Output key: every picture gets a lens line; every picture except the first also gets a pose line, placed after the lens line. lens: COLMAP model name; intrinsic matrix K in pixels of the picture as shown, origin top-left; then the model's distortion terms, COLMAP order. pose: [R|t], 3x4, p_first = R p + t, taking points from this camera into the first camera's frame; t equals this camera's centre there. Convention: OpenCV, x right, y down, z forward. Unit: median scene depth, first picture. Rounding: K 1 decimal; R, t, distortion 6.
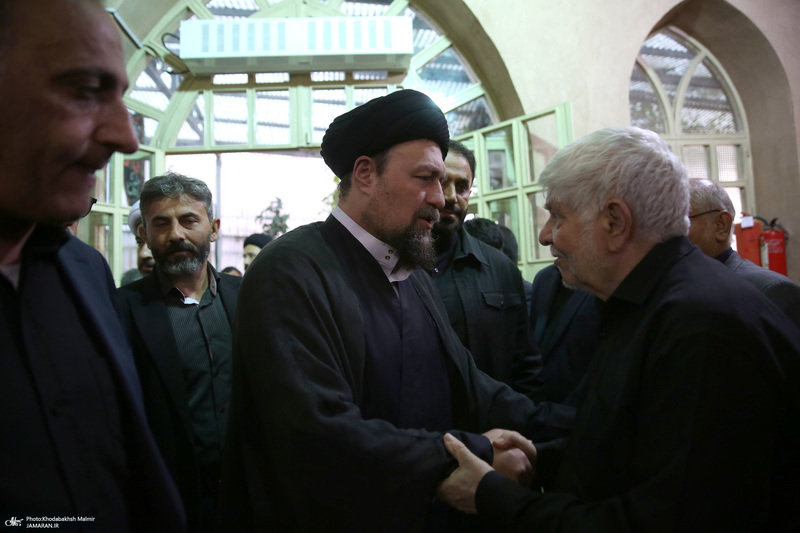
lens RADIAL K [[544.0, 0, 400.0], [0, 544.0, 266.5], [0, 0, 1]] dist [-0.046188, 0.003183]
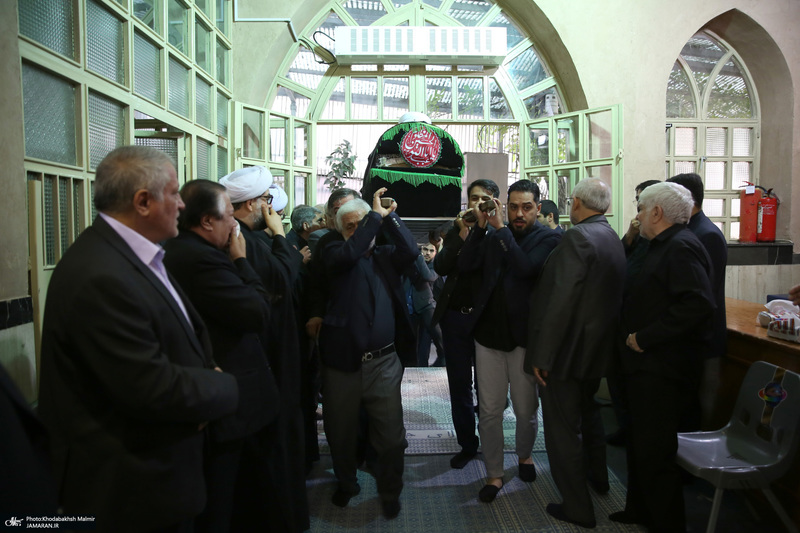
lens RADIAL K [[544.0, 0, 400.0], [0, 544.0, 266.5], [0, 0, 1]] dist [-0.046188, 0.003183]
pose [[0.998229, 0.041416, -0.042695, -0.150184], [-0.035931, 0.991869, 0.122082, -0.026997], [0.047404, -0.120332, 0.991601, -0.378233]]
